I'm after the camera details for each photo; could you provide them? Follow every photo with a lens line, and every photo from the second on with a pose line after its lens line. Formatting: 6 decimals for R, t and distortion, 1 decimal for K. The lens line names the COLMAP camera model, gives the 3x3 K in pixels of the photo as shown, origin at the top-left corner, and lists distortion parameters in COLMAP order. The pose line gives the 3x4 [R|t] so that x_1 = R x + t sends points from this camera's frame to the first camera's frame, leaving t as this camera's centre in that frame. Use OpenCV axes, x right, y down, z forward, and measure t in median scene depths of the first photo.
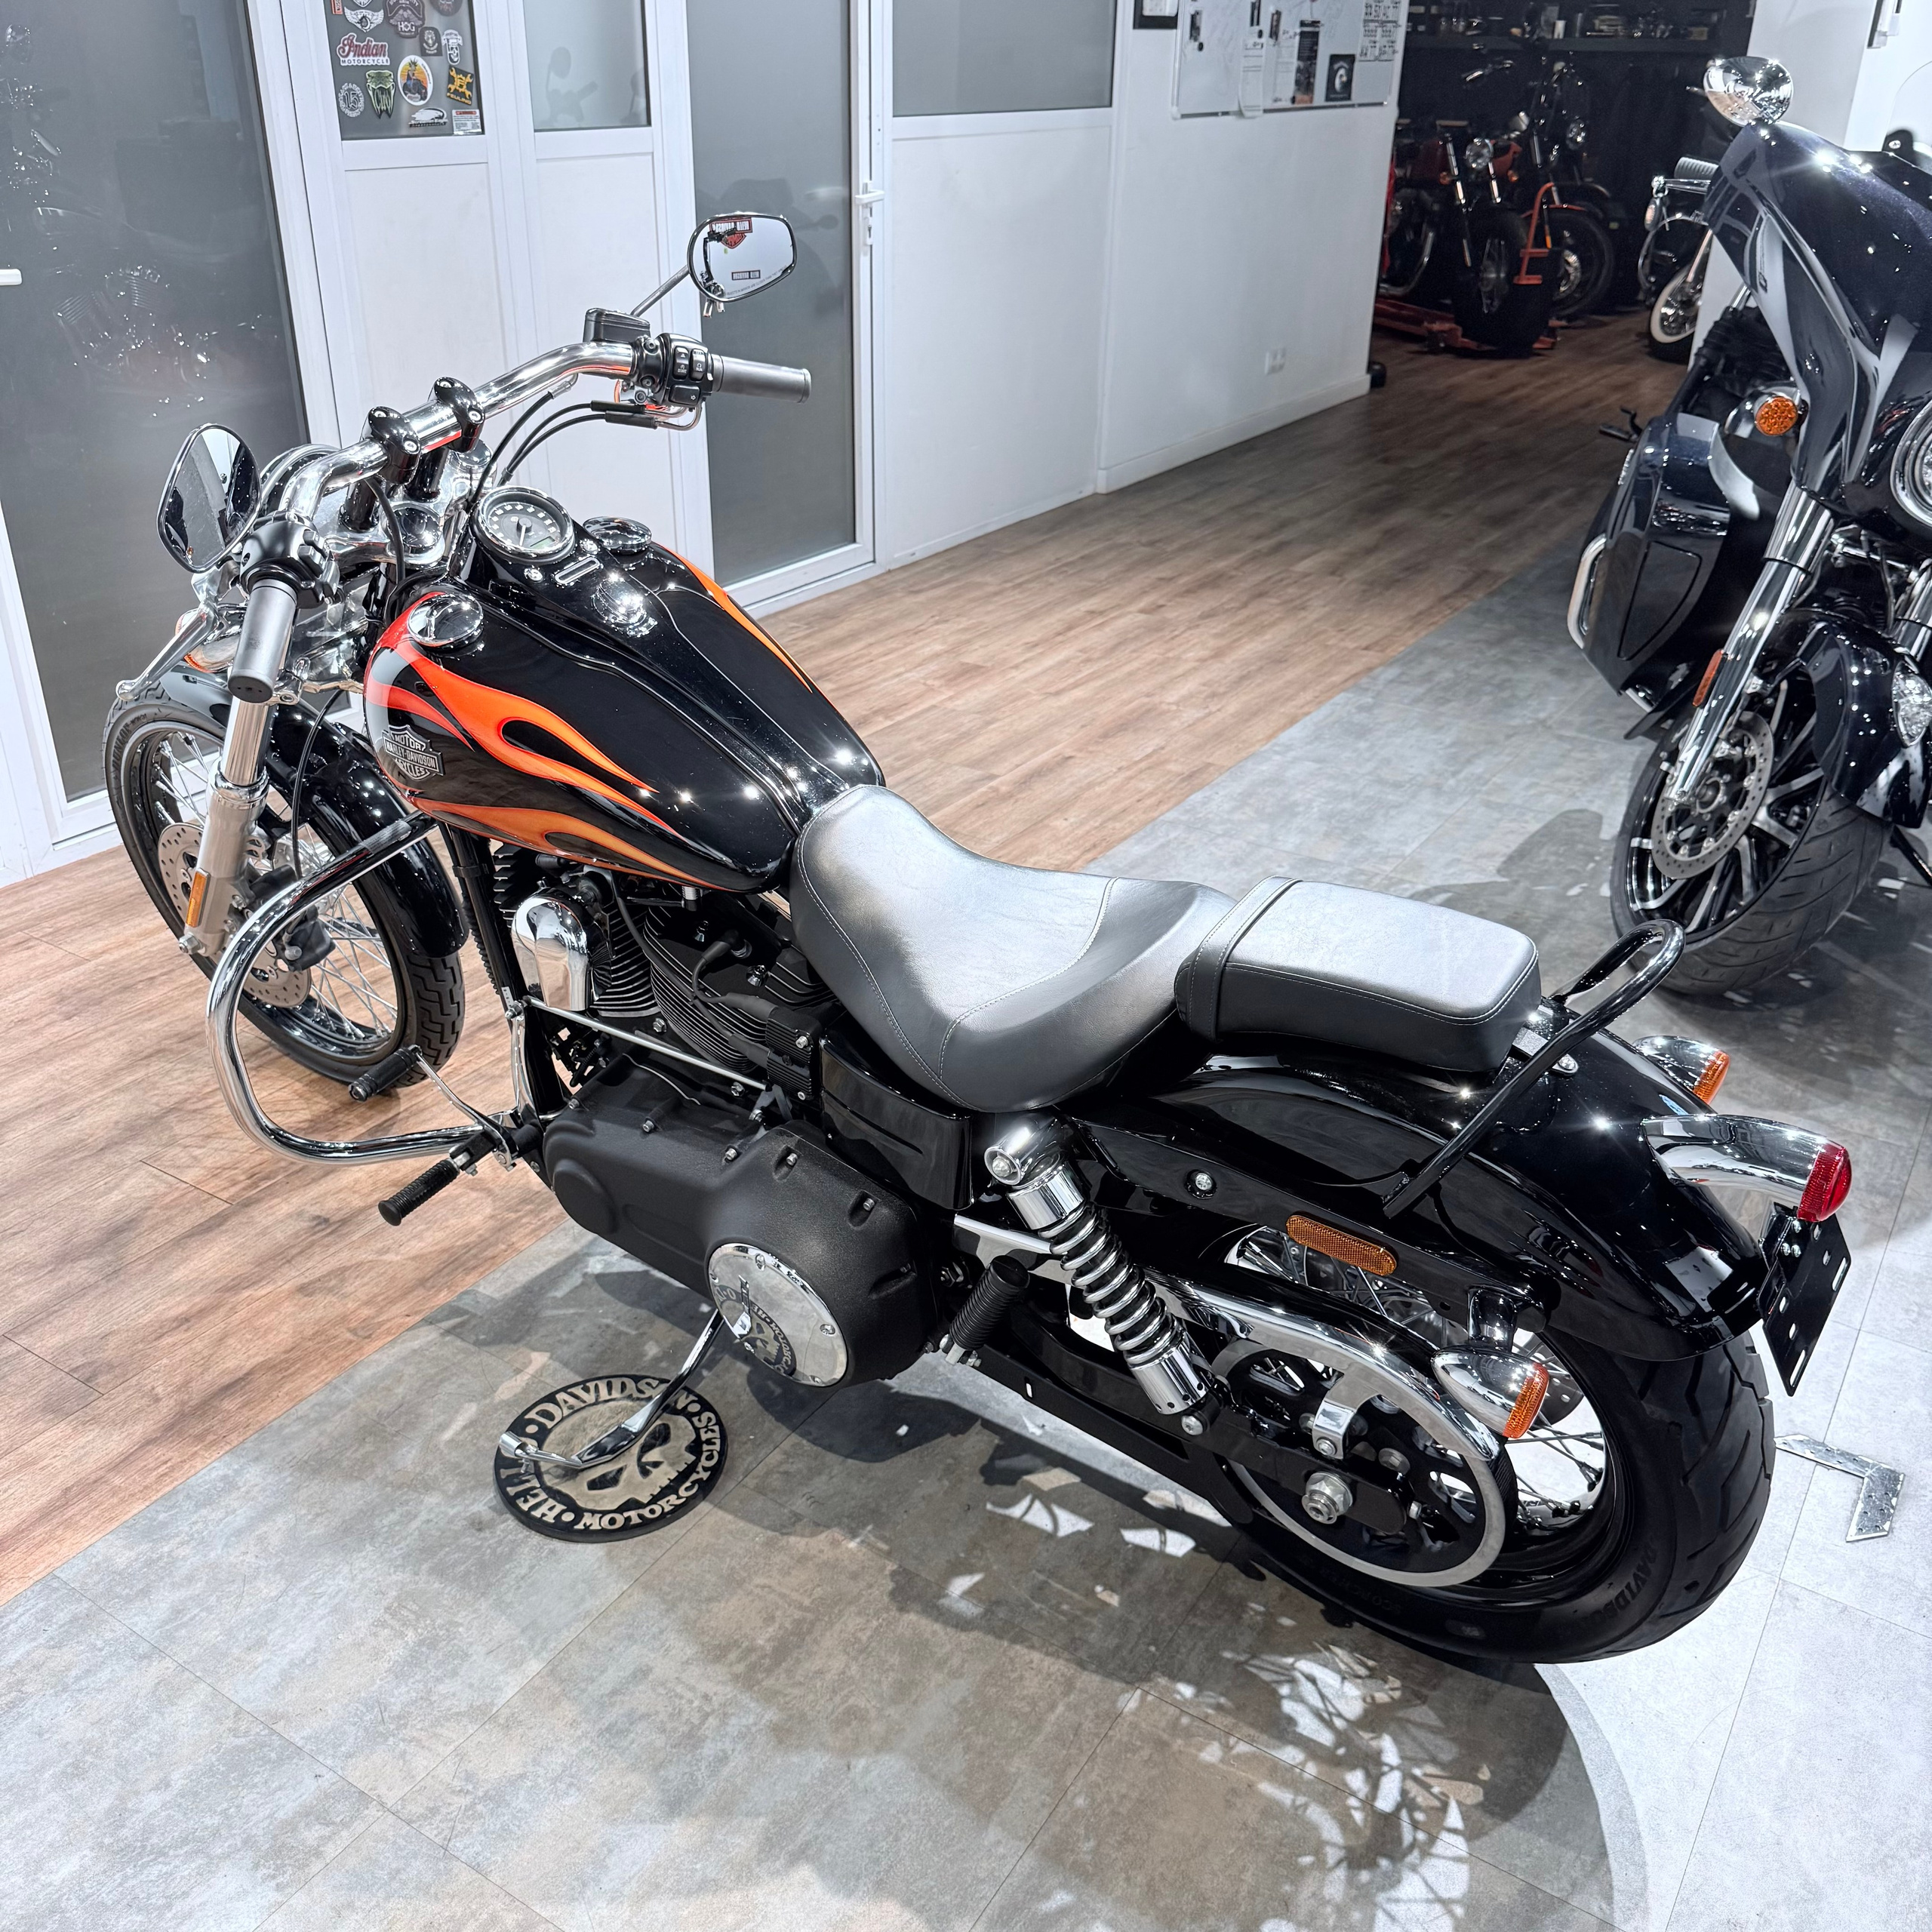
lens RADIAL K [[1813.3, 0, 957.8], [0, 1813.3, 972.4], [0, 0, 1]] dist [0.194020, -0.442255]
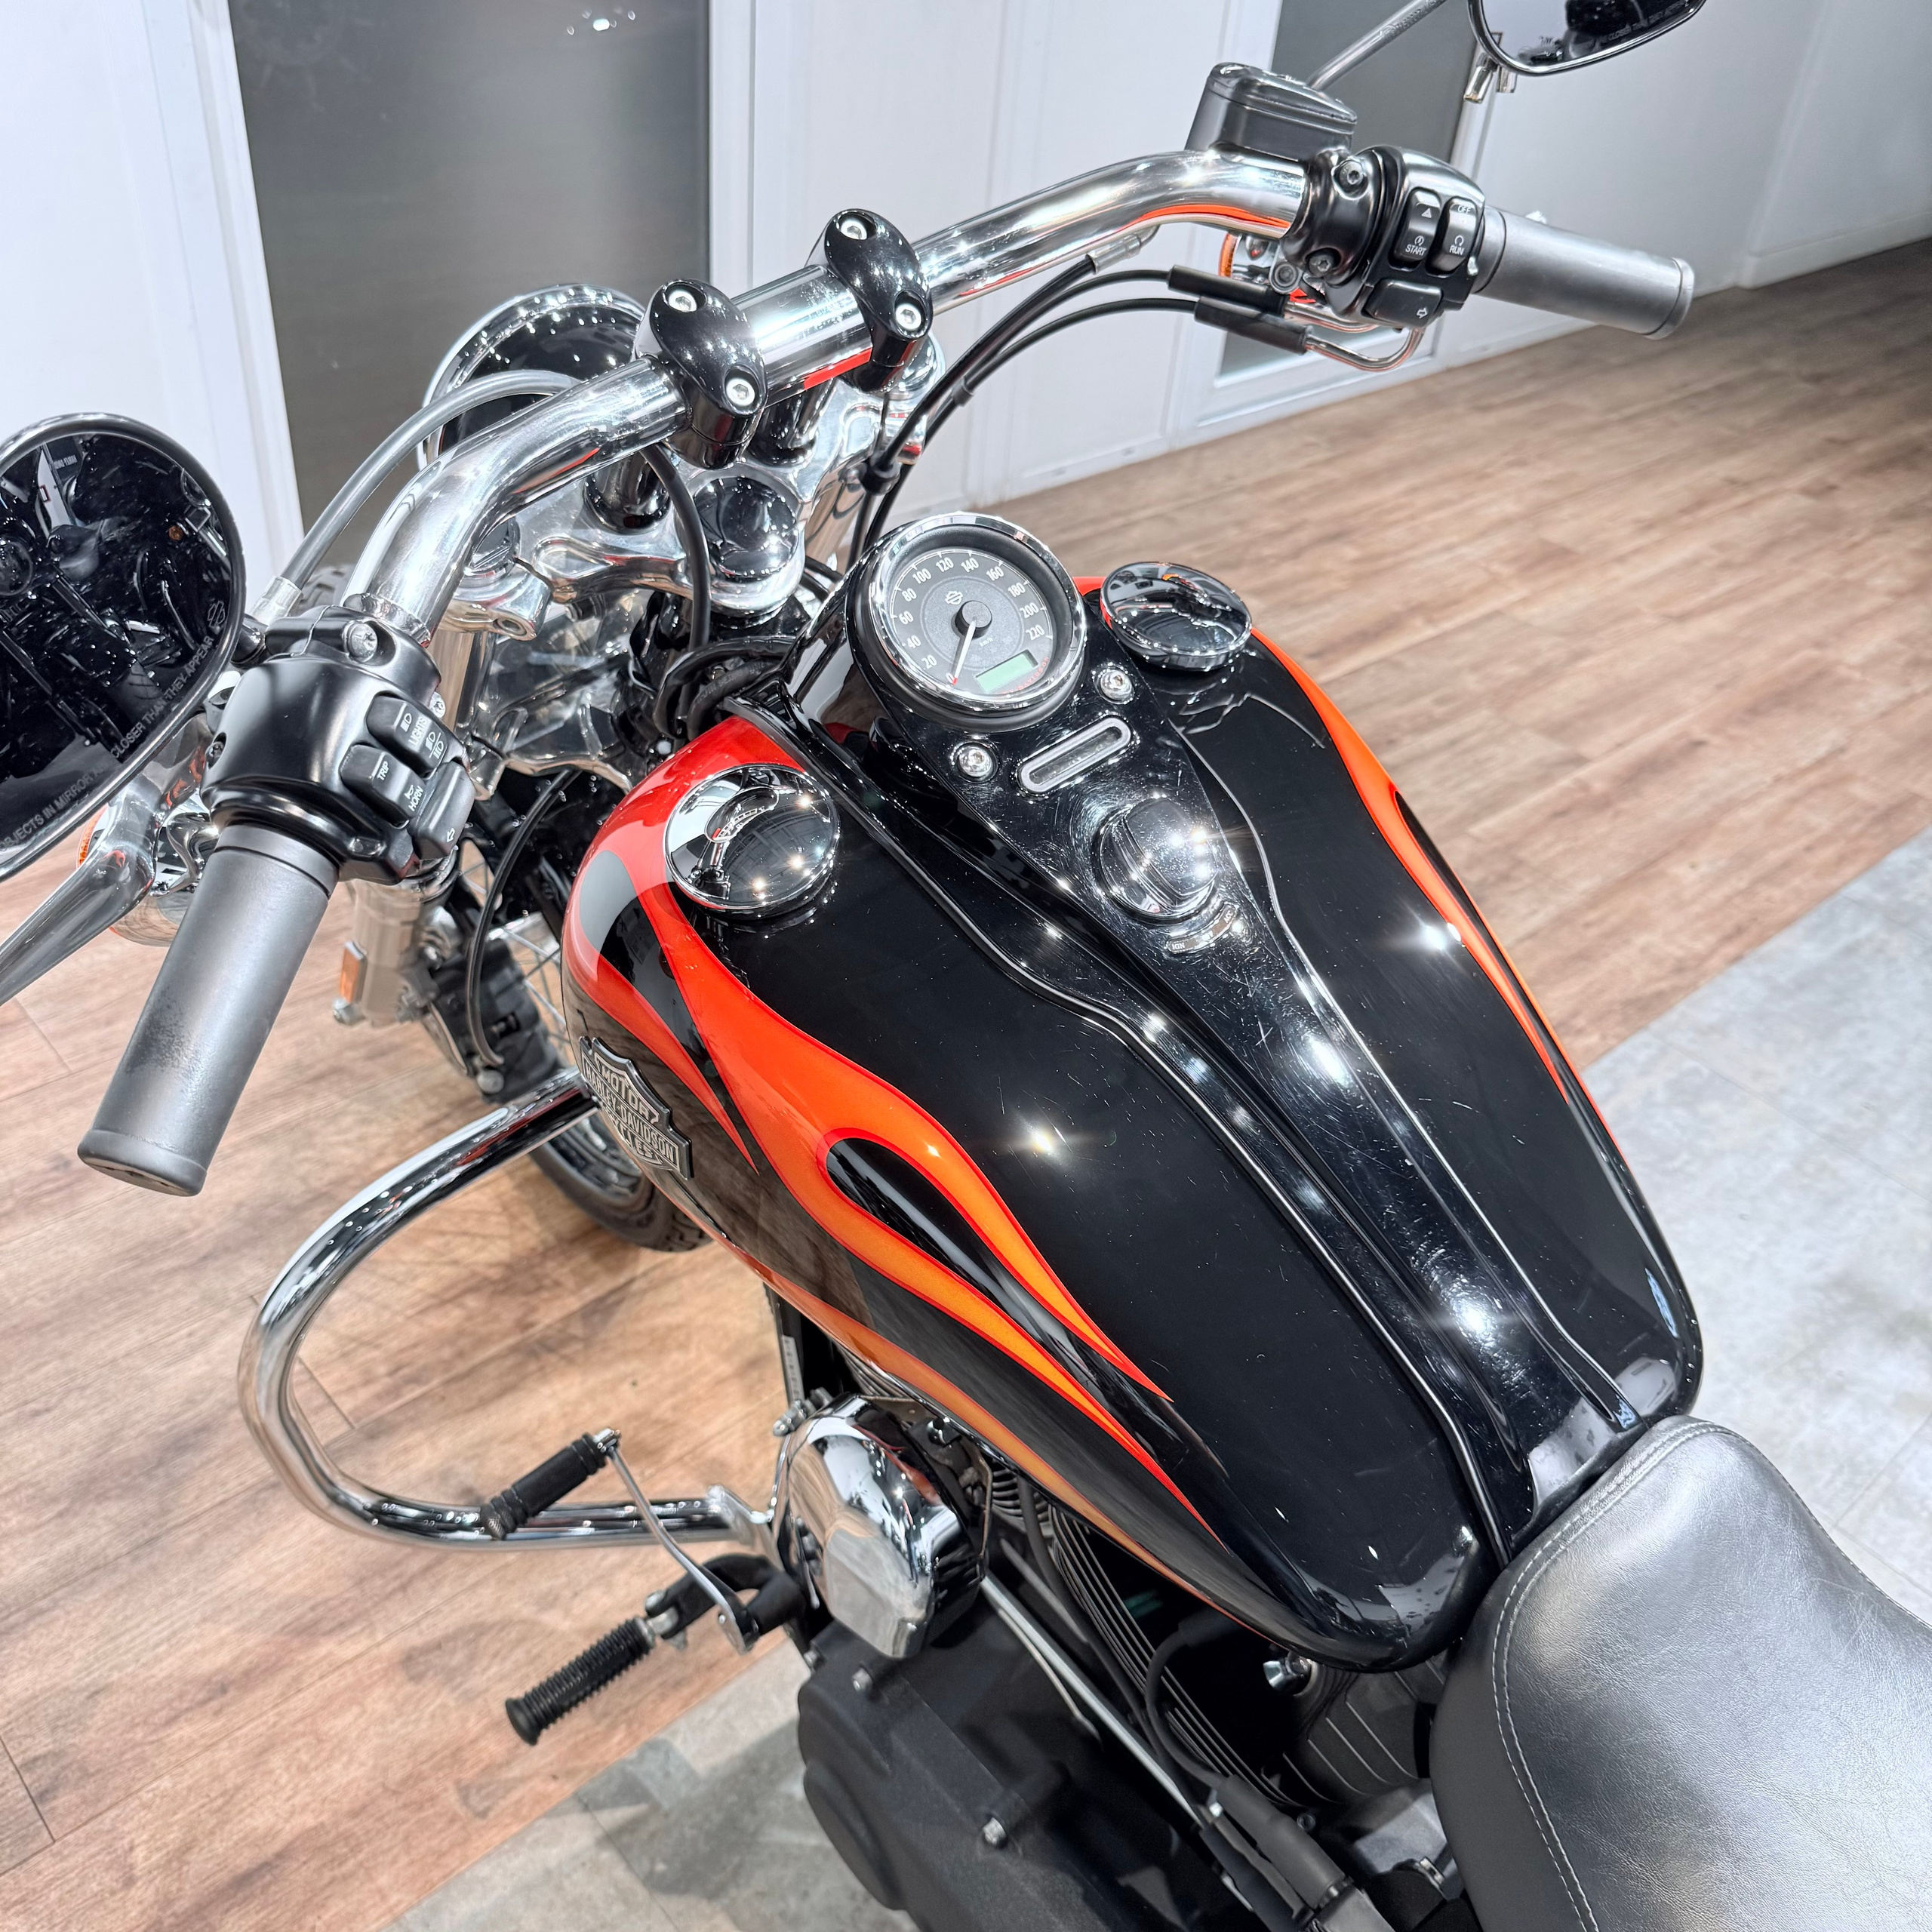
lens RADIAL K [[1816.4, 0, 966.4], [0, 1816.4, 971.4], [0, 0, 1]] dist [0.104705, -0.205660]
pose [[0.964345, 0.207788, -0.163900, -0.134605], [-0.177677, 0.967313, 0.180930, -0.210567], [0.196137, -0.145358, 0.969743, 0.519452]]
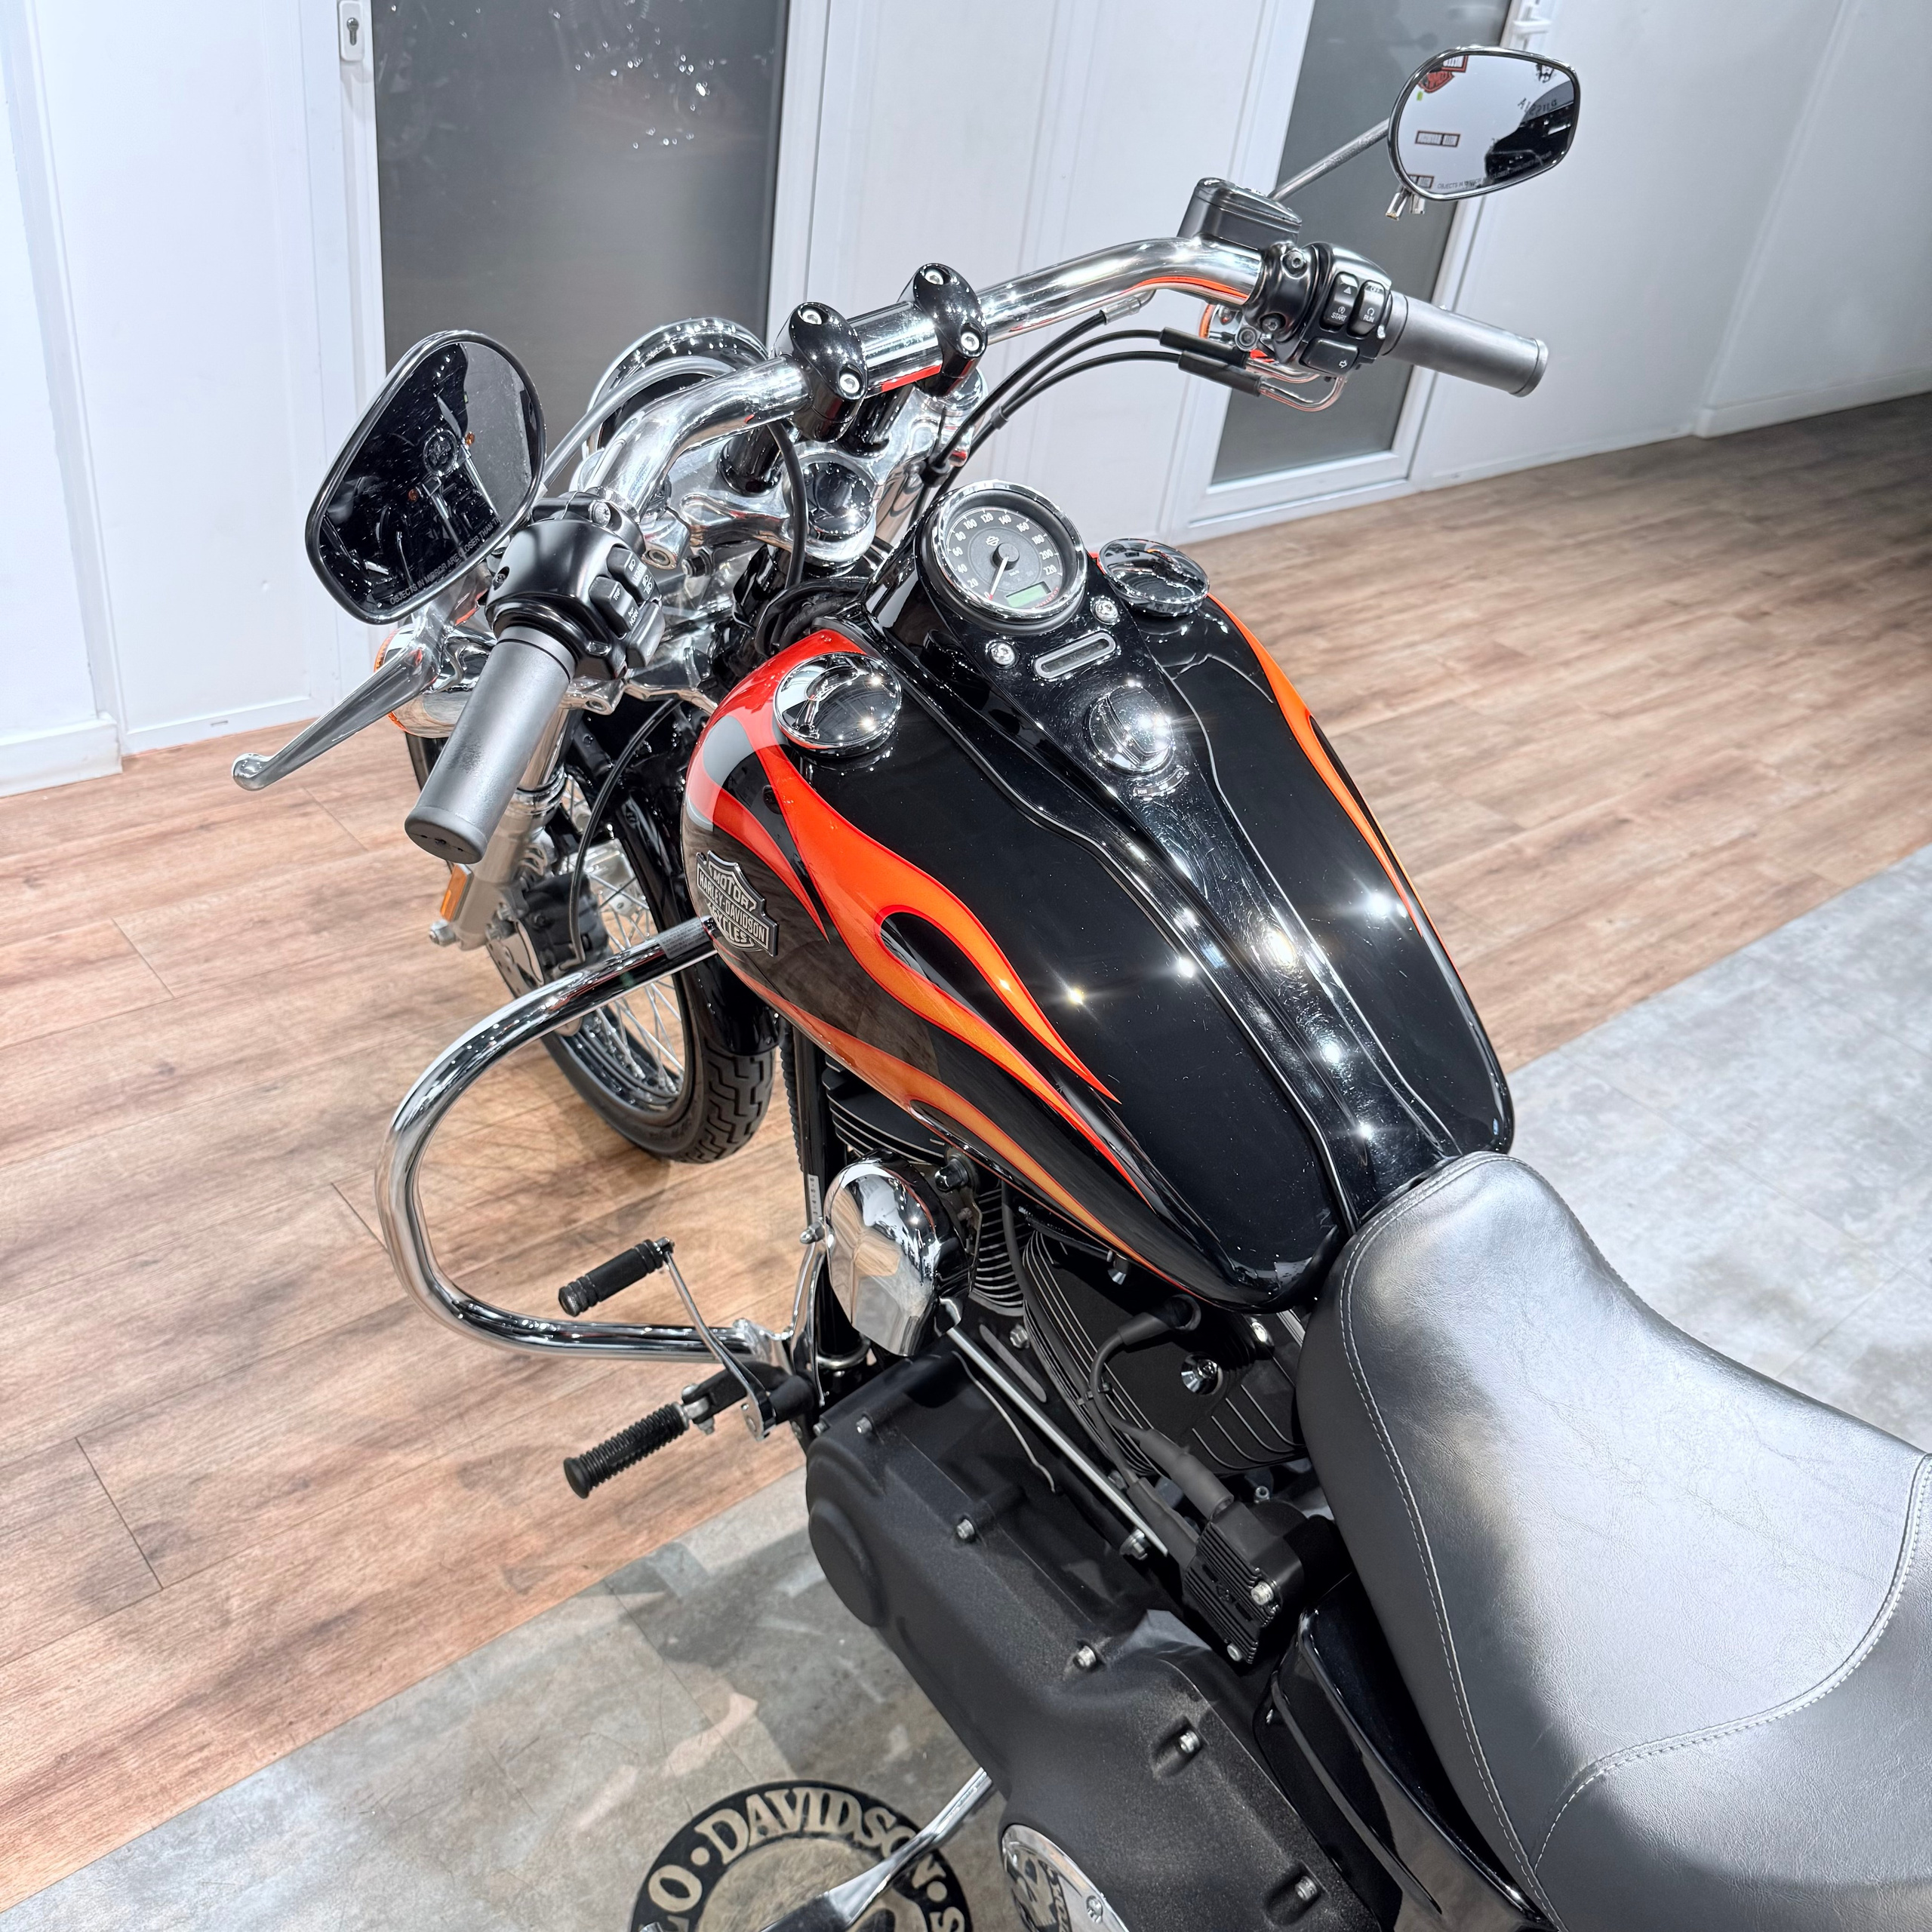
lens RADIAL K [[1803.3, 0, 960.1], [0, 1803.3, 967.3], [0, 0, 1]] dist [0.180451, -0.399846]
pose [[0.953512, 0.248785, -0.170059, -0.106234], [-0.231343, 0.965935, 0.115969, -0.159368], [0.193118, -0.071236, 0.978586, 0.382176]]
